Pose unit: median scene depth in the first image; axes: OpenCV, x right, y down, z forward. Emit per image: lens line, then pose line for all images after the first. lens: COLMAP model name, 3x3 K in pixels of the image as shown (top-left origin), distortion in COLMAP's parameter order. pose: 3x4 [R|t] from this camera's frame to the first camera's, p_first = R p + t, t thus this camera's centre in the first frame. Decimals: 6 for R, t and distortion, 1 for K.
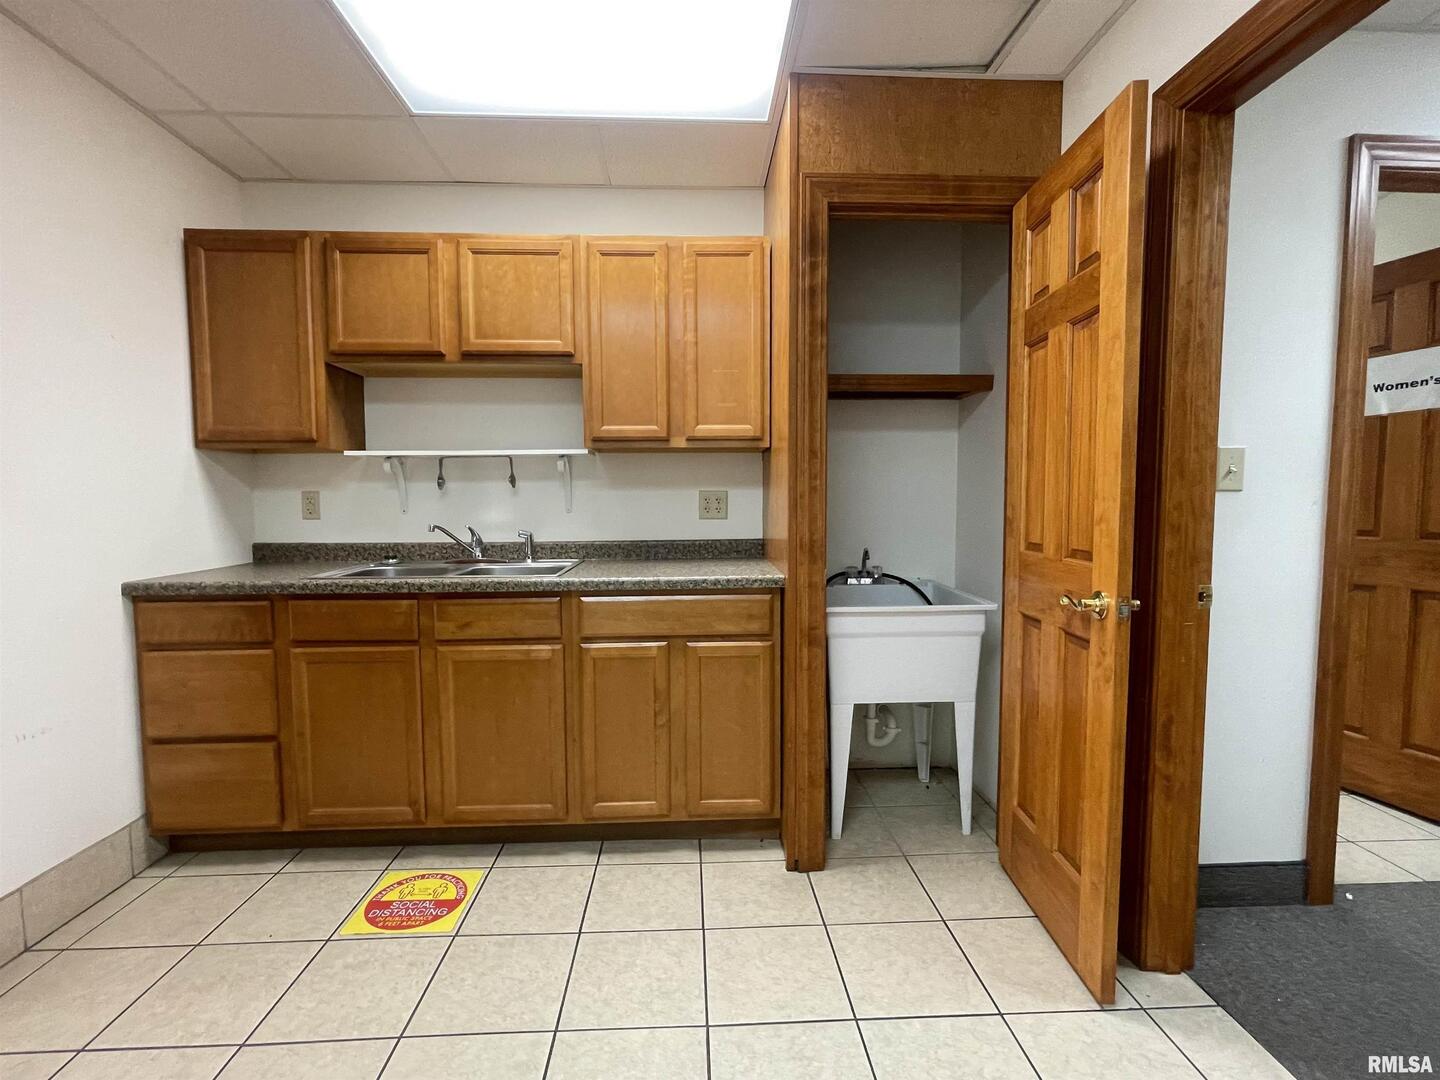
lens RADIAL K [[662.3, 0, 720.0], [0, 662.3, 540.0], [0, 0, 1]] dist [0.000084, 0.001827]
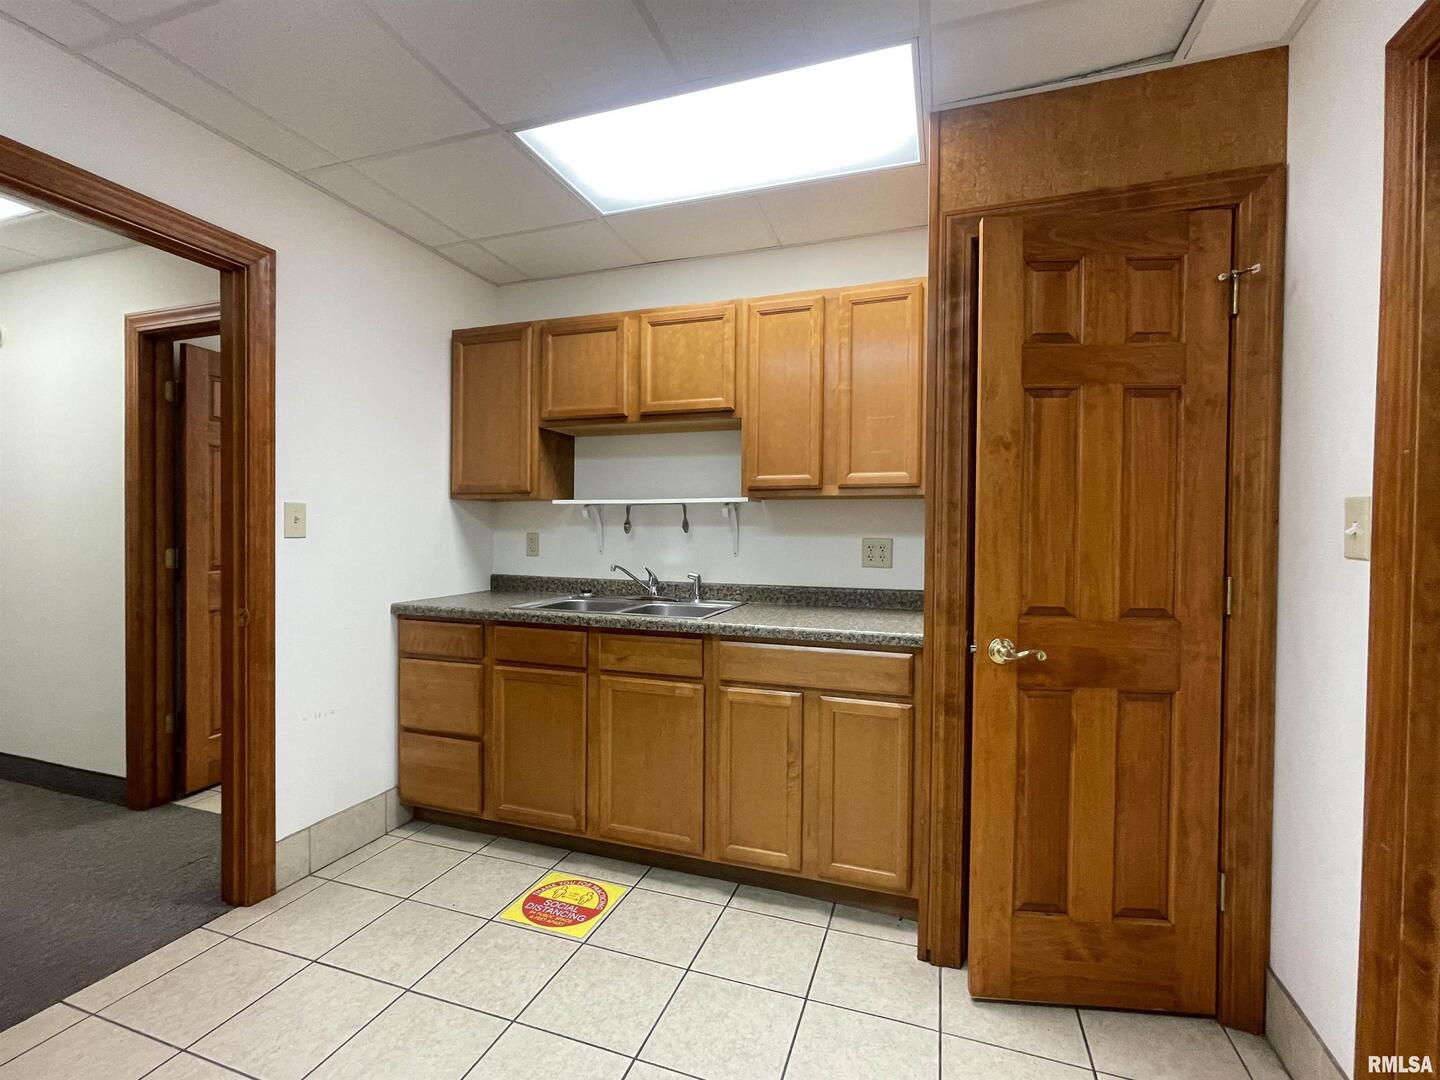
lens RADIAL K [[662.3, 0, 720.0], [0, 662.3, 540.0], [0, 0, 1]] dist [0.000084, 0.001827]
pose [[0.927937, 0.019296, -0.372237, 0.171243], [-0.038065, 0.998344, -0.043138, -0.027088], [0.370788, 0.054198, 0.927135, 0.021396]]
